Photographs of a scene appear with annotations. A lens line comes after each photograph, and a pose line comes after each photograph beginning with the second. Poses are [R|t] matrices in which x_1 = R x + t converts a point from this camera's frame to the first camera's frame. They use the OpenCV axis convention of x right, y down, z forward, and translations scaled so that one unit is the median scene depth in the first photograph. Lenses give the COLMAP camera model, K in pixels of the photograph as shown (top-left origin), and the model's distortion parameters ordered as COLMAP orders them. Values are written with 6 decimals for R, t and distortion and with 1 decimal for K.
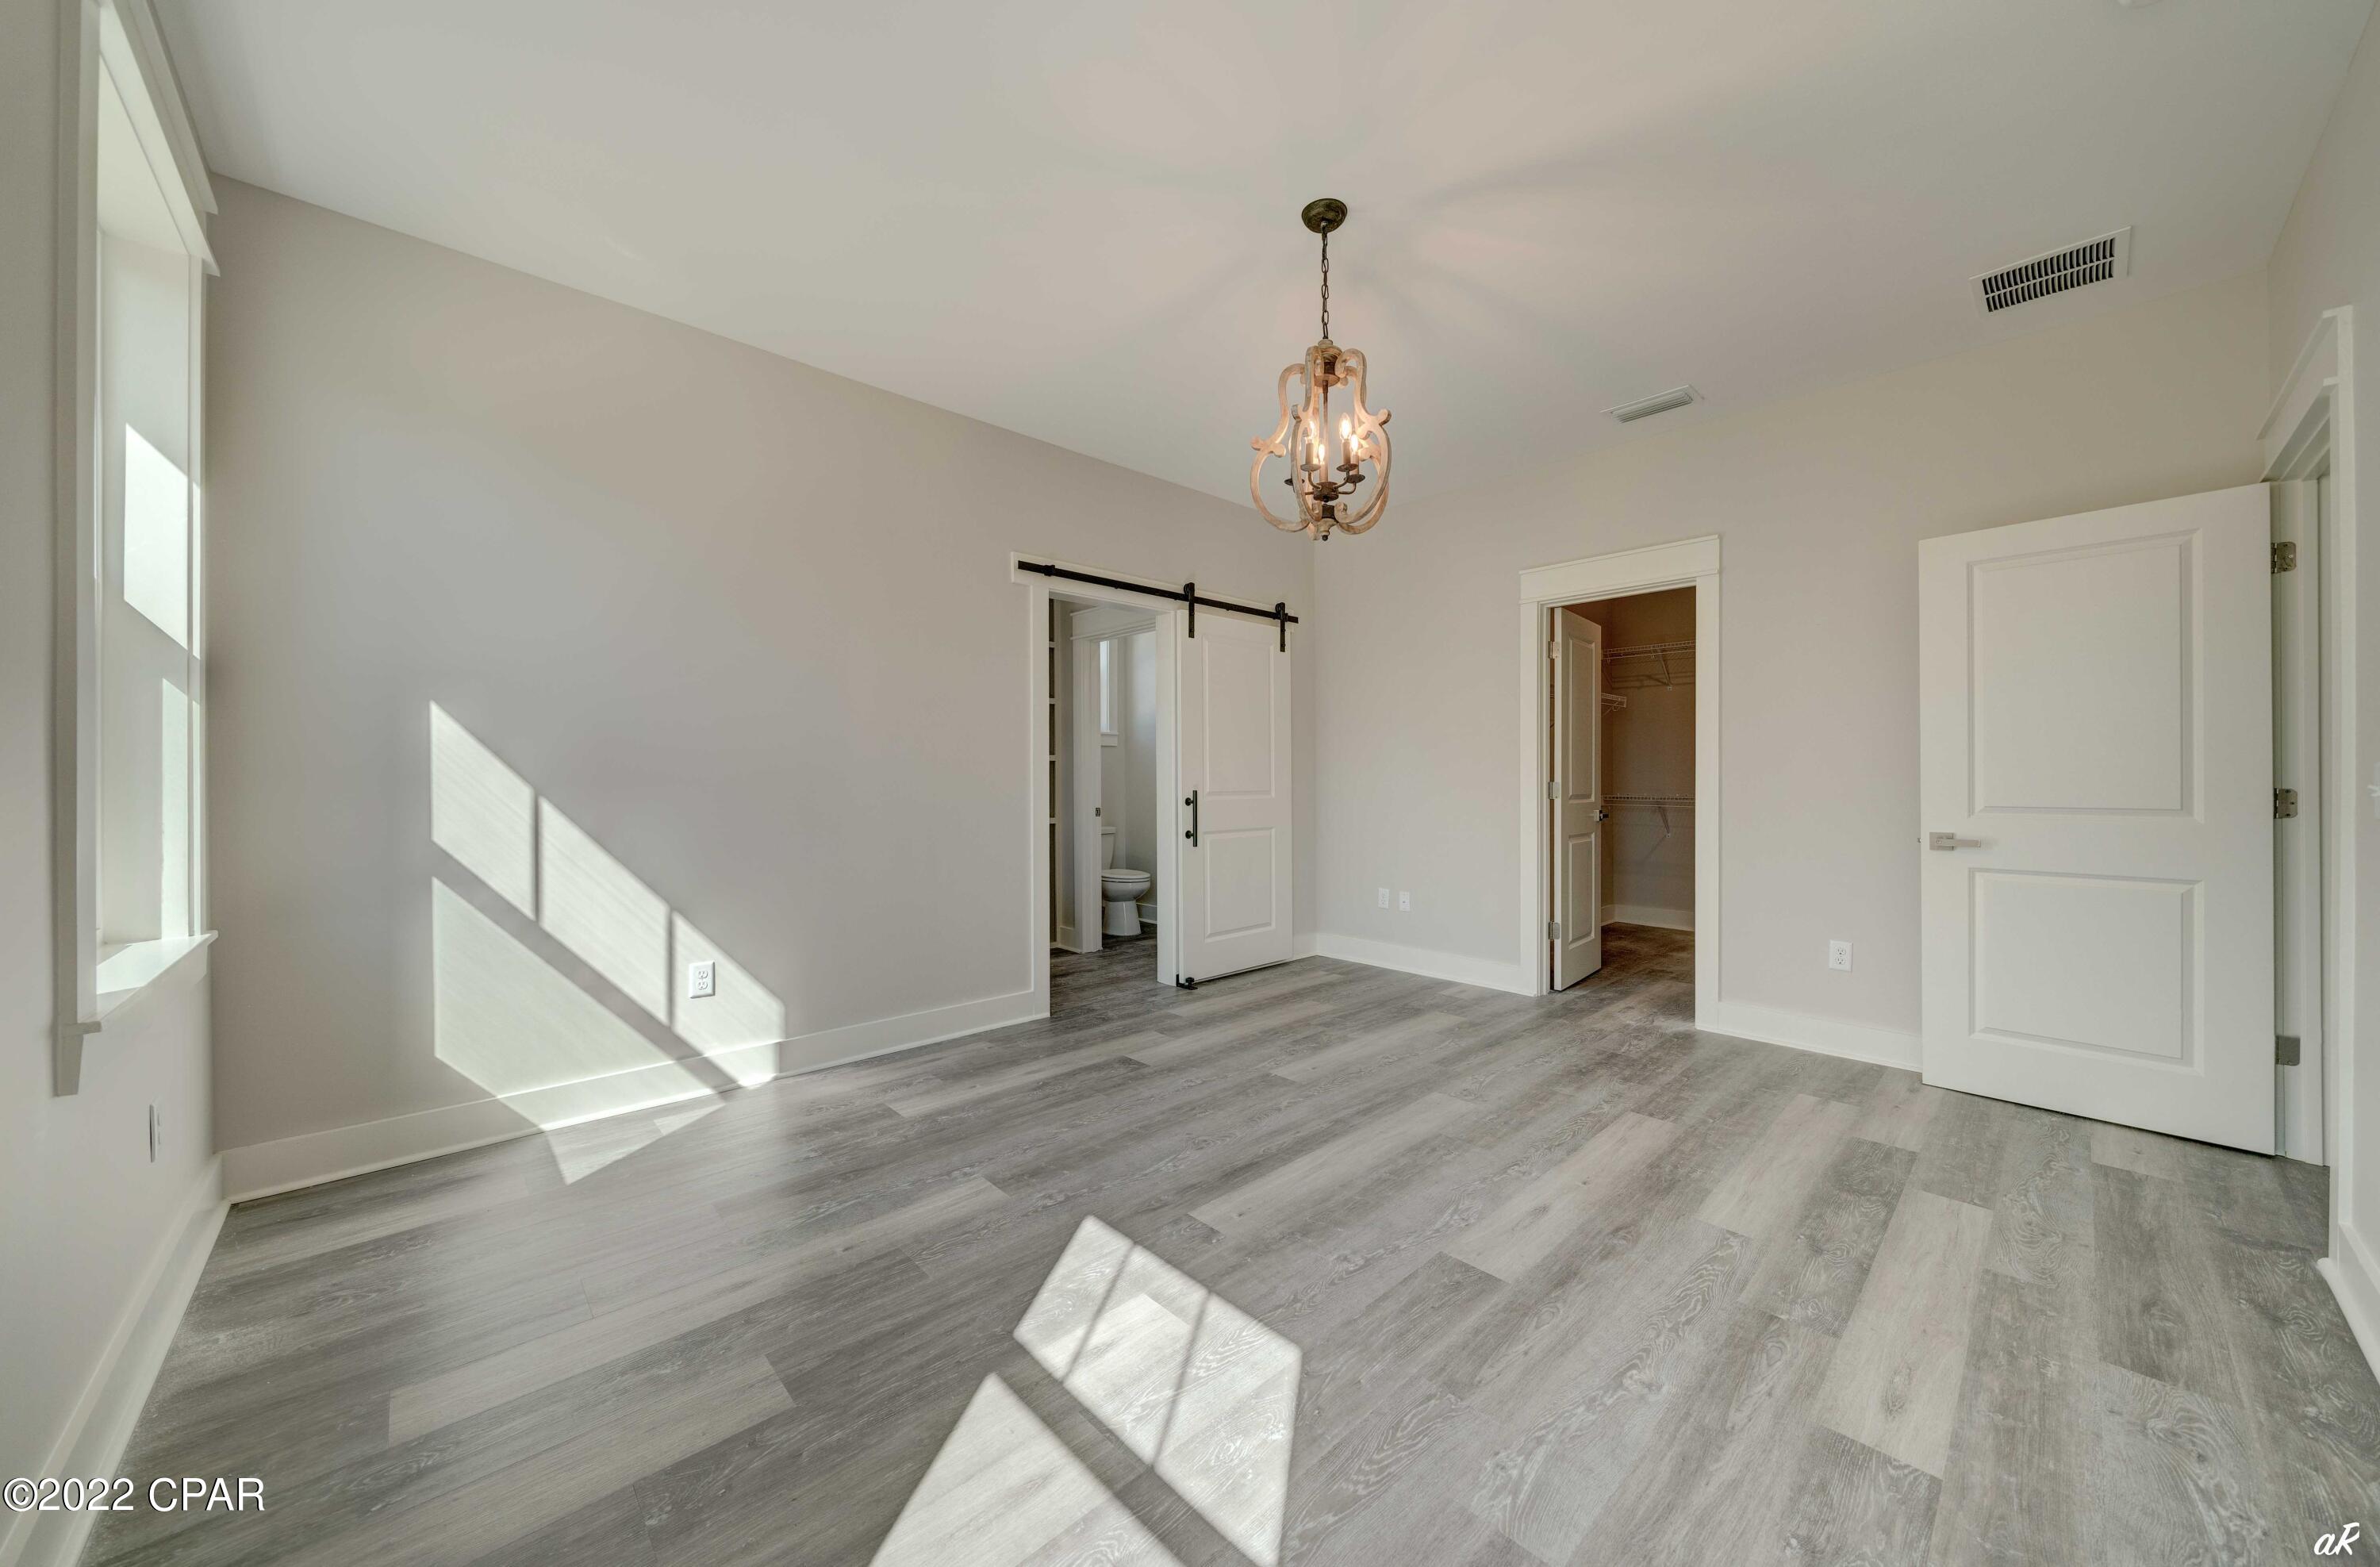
lens RADIAL K [[829.1, 0, 1190.3], [0, 829.1, 776.6], [0, 0, 1]] dist [-0.002531, -0.000055]
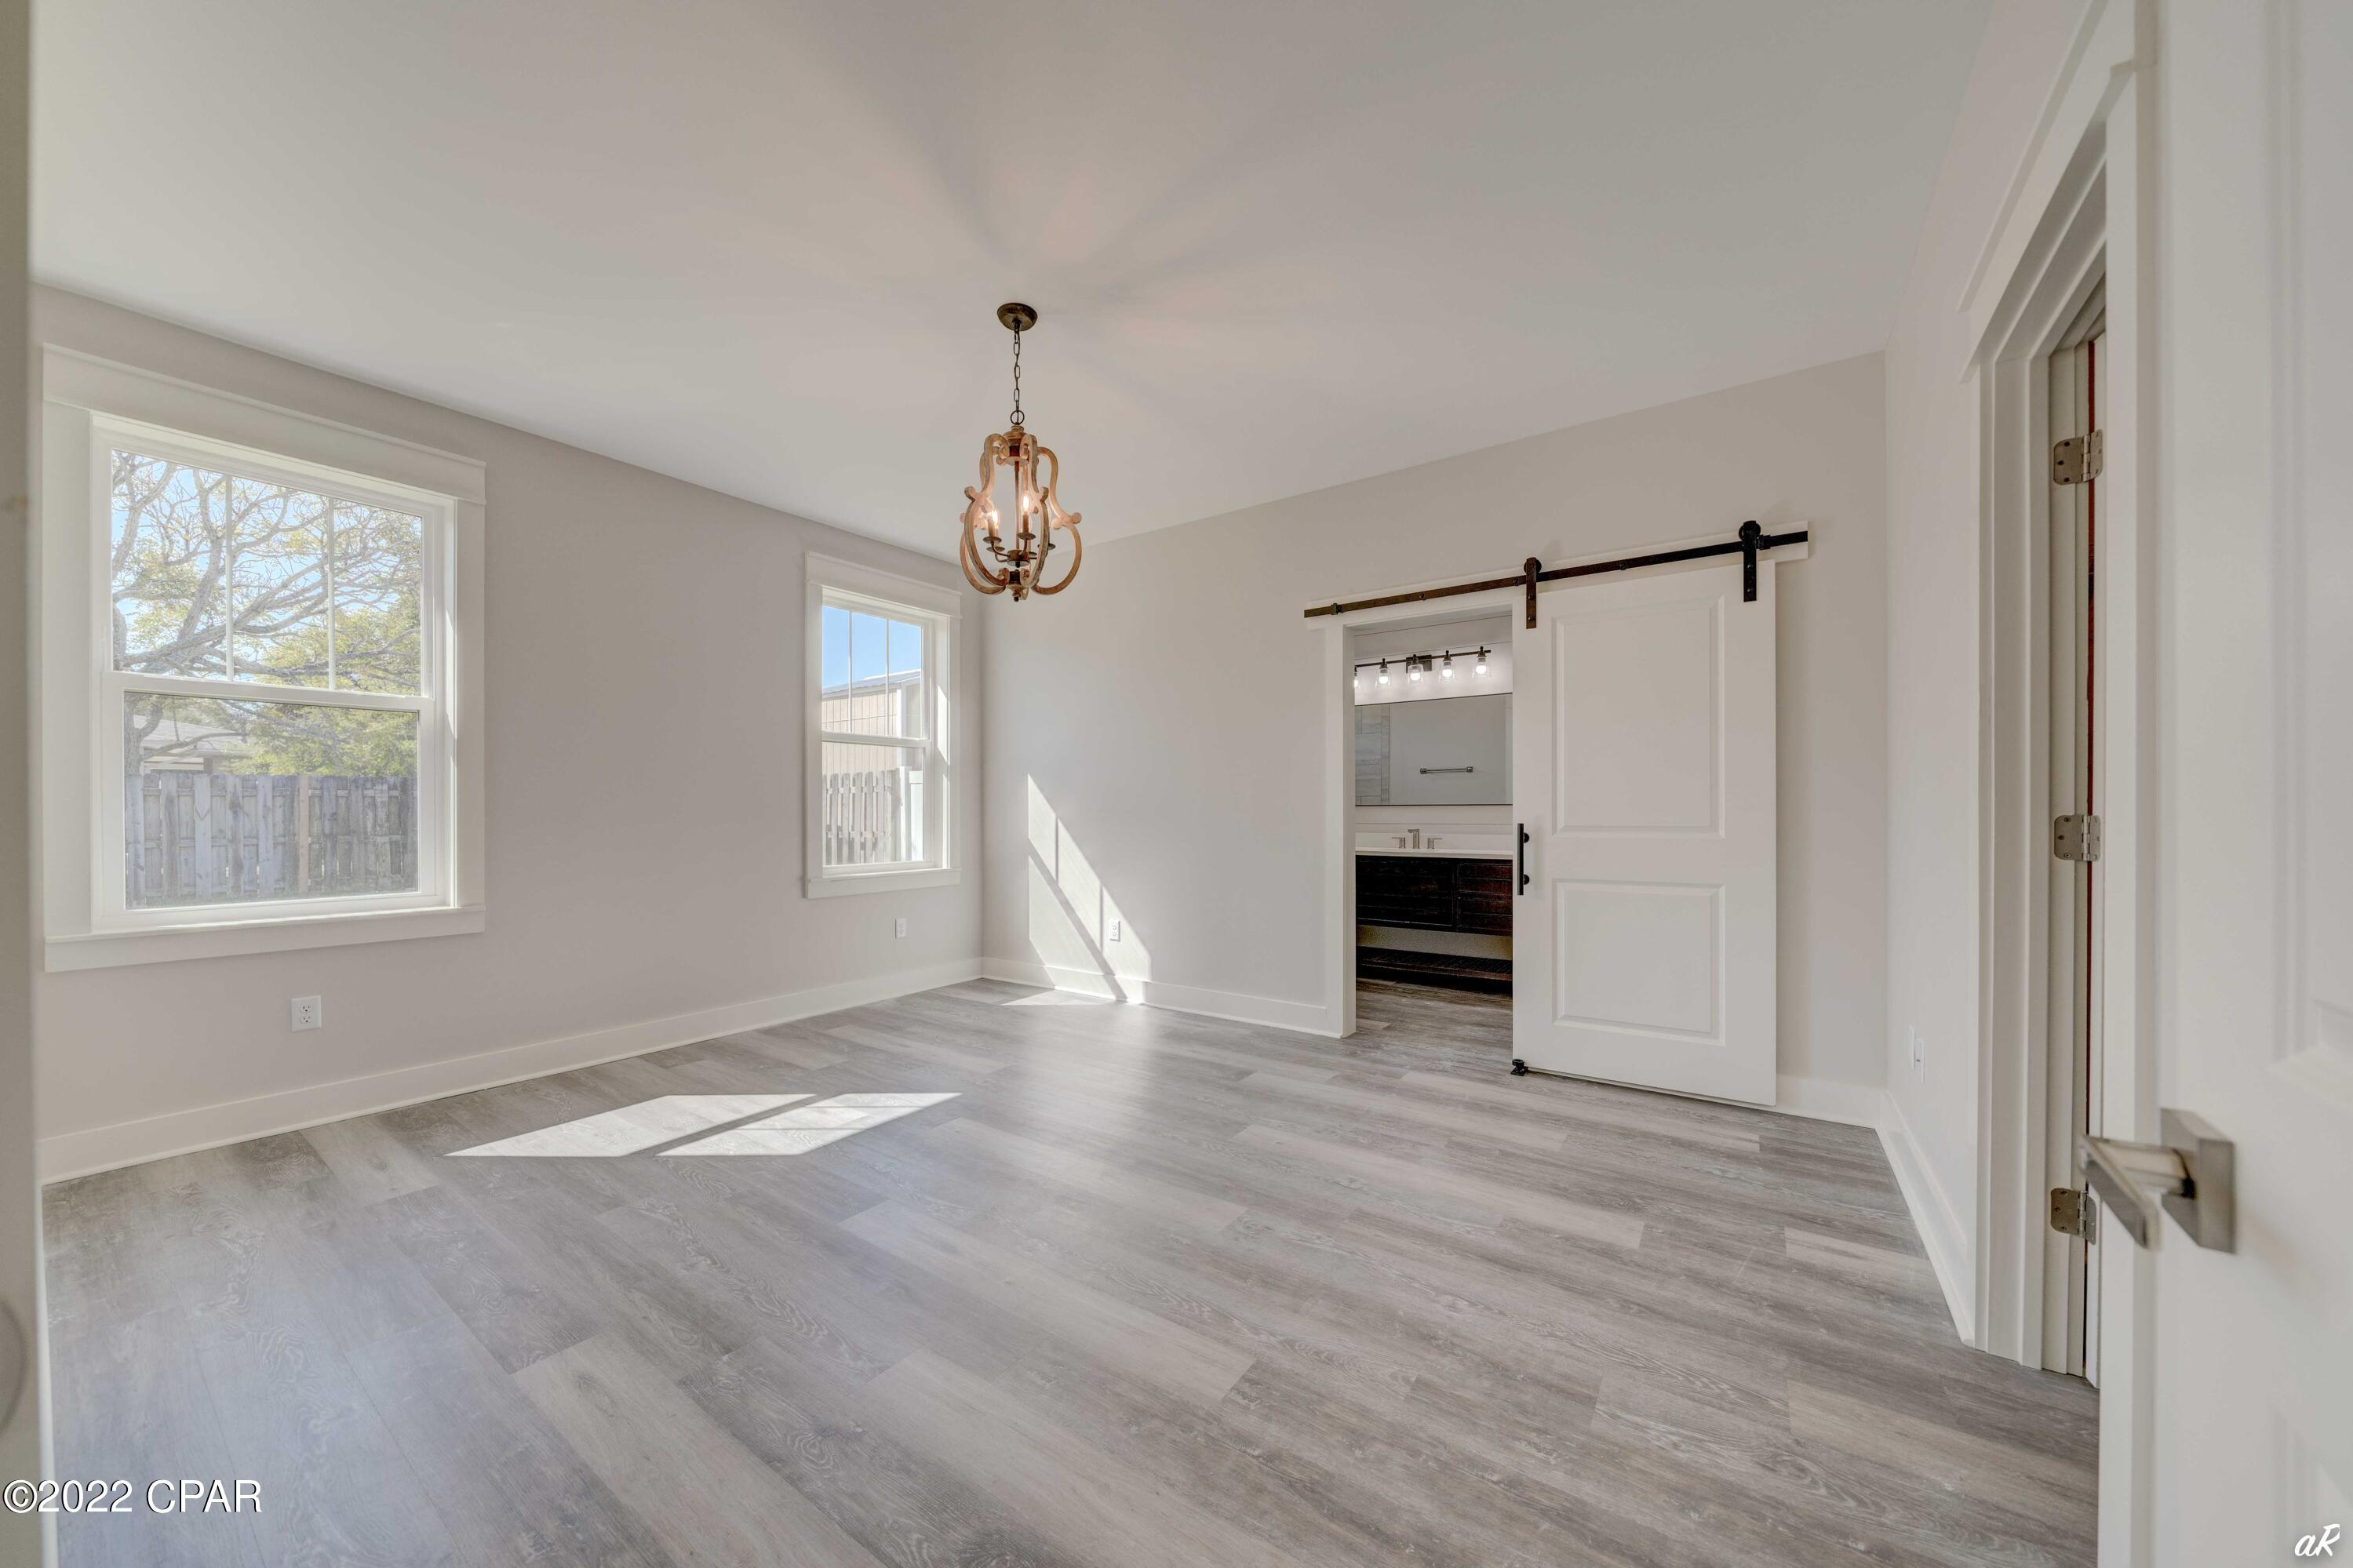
lens RADIAL K [[819.5, 0, 1173.8], [0, 819.5, 793.4], [0, 0, 1]] dist [-0.002531, -0.000055]
pose [[0.202997, -0.021126, -0.978952, 1.035572], [0.005144, 0.999776, -0.020509, 0.004980], [0.979166, -0.000872, 0.203060, 0.767692]]
